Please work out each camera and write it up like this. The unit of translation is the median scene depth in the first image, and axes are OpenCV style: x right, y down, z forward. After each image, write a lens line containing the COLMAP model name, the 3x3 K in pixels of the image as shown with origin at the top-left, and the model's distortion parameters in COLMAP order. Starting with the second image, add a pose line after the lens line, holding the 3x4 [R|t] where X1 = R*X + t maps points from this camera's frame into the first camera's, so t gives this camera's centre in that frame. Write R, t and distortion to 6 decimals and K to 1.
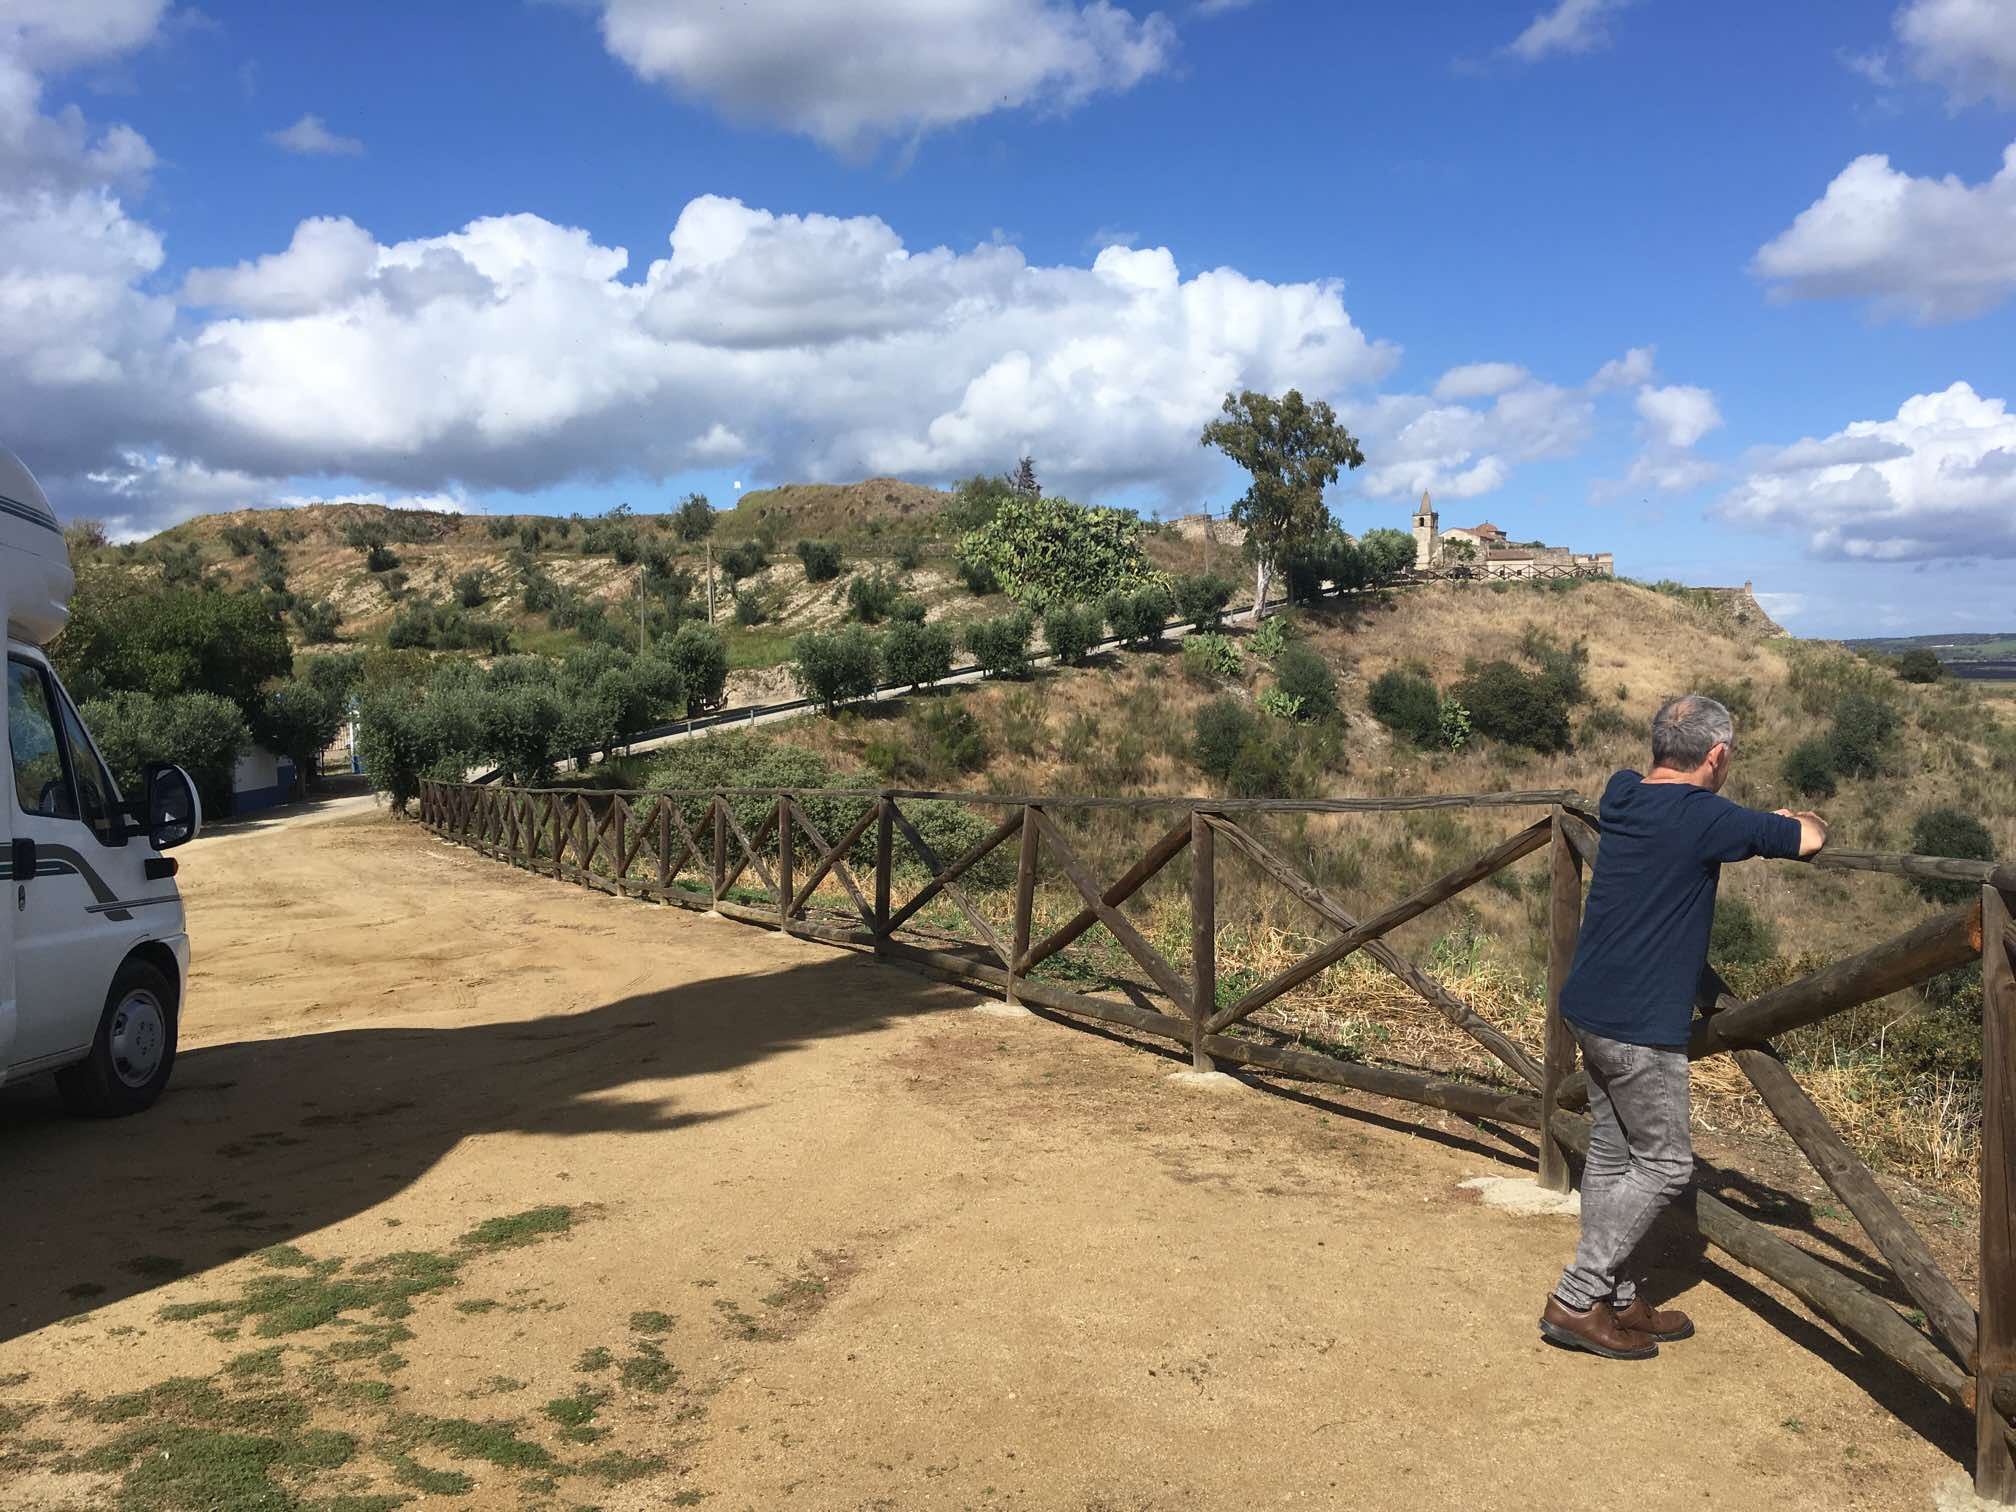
lens RADIAL K [[1696.9, 0, 1009.1], [0, 1696.9, 750.9], [0, 0, 1]] dist [0.122470, -0.190018]
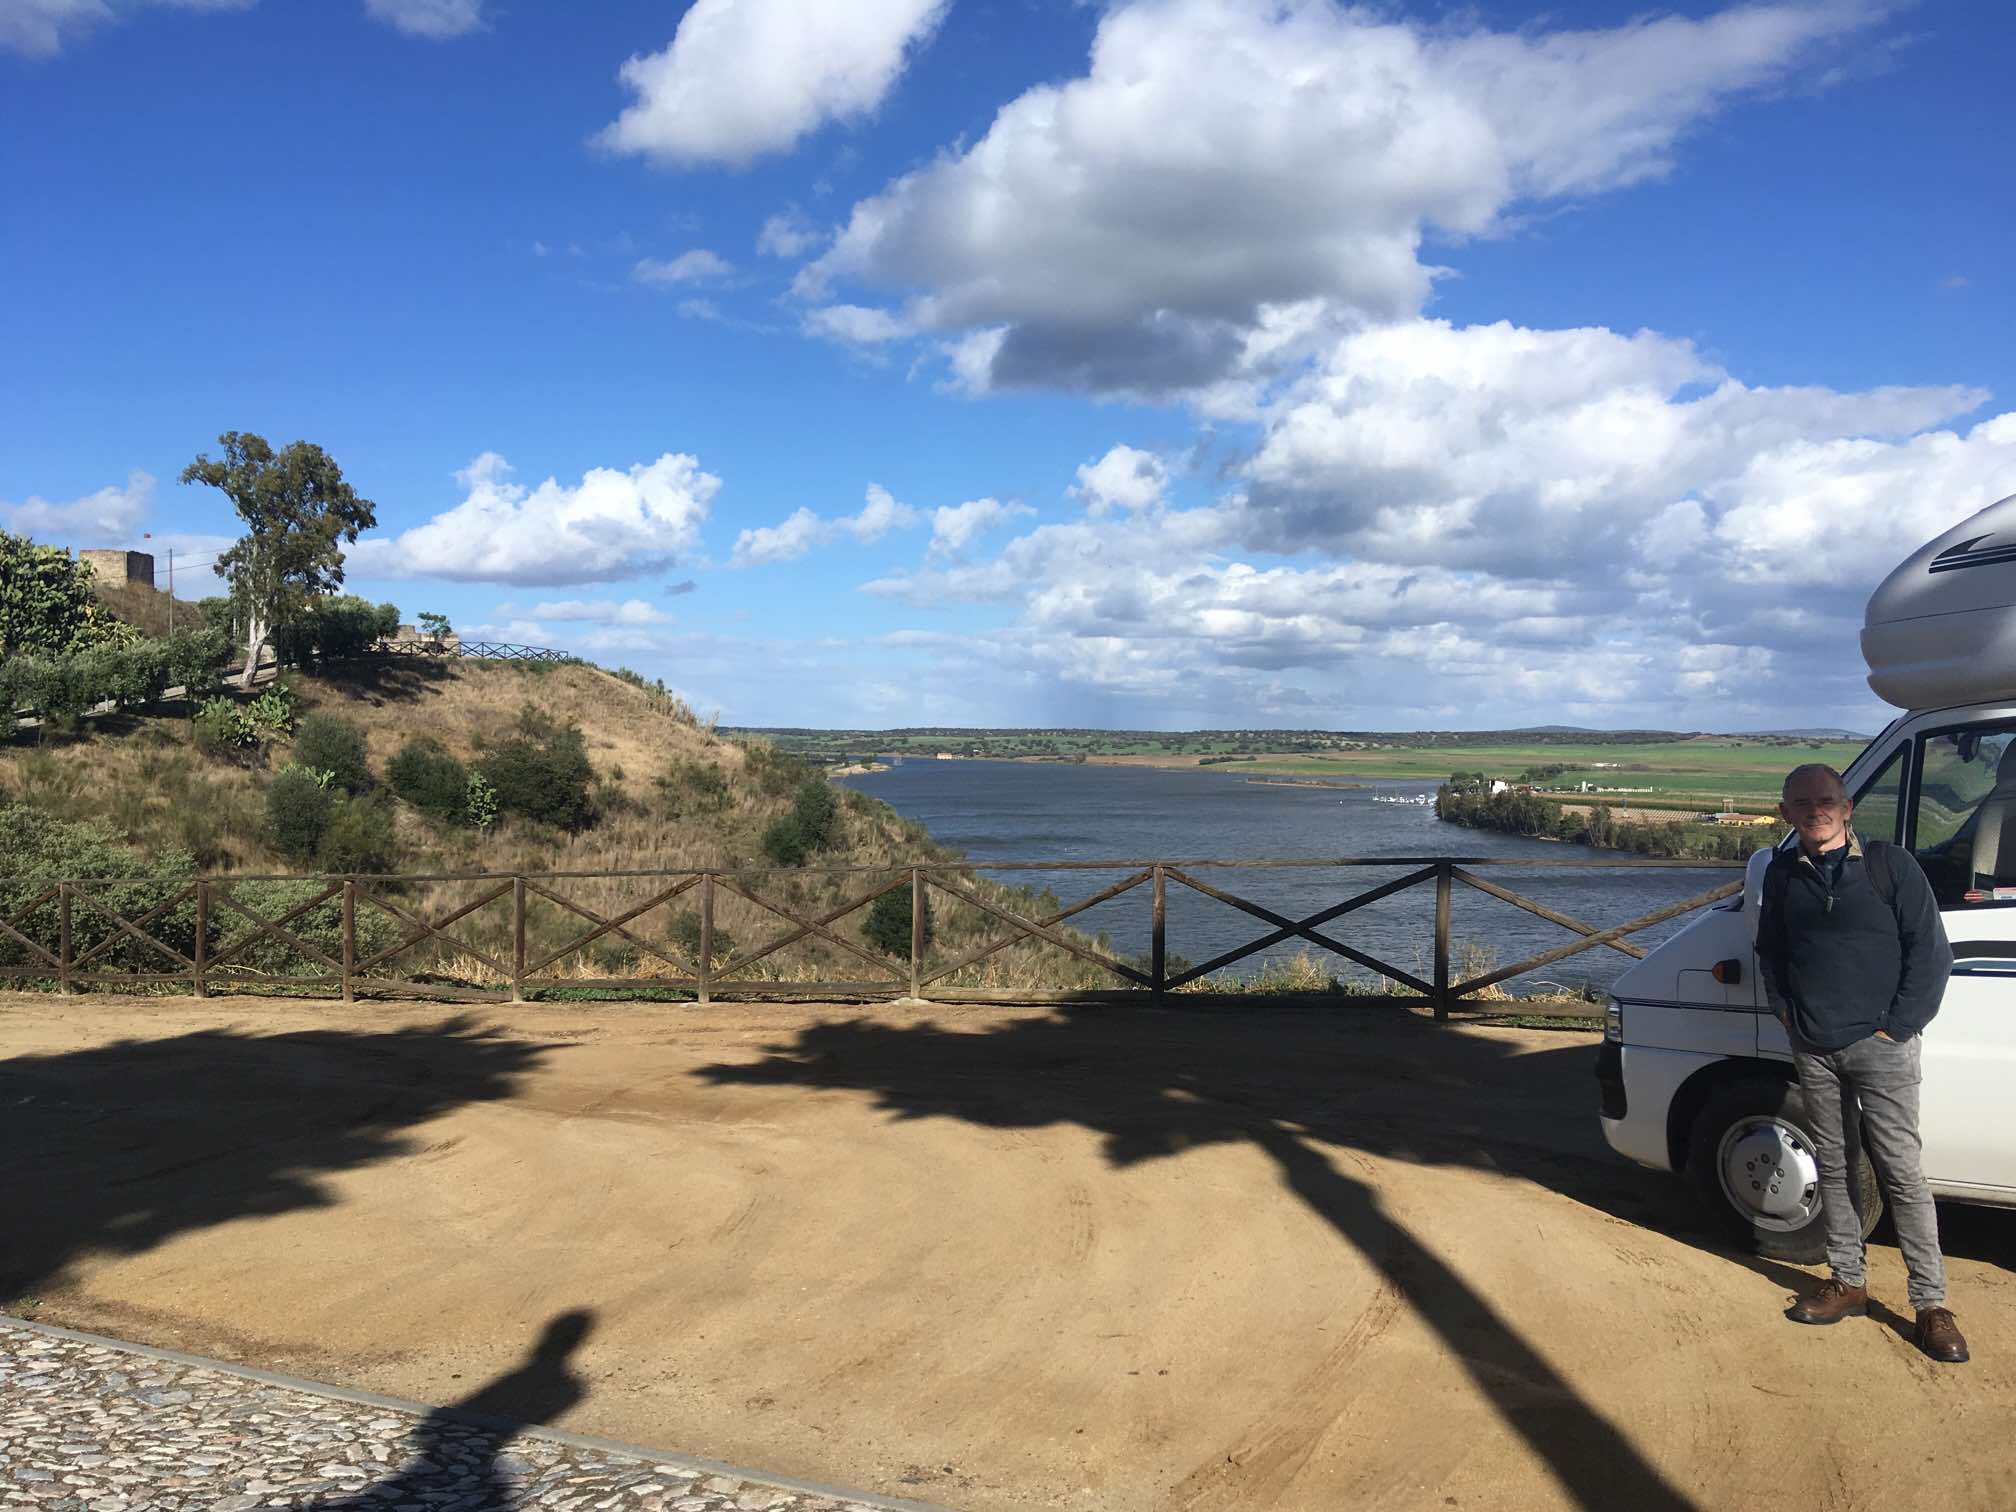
lens RADIAL K [[1696.9, 0, 1009.1], [0, 1696.9, 750.9], [0, 0, 1]] dist [0.122470, -0.190018]
pose [[0.776438, 0.026699, 0.629627, -0.120511], [0.002072, 0.998989, -0.044917, 0.000082], [-0.630190, 0.036180, 0.775598, 0.038885]]
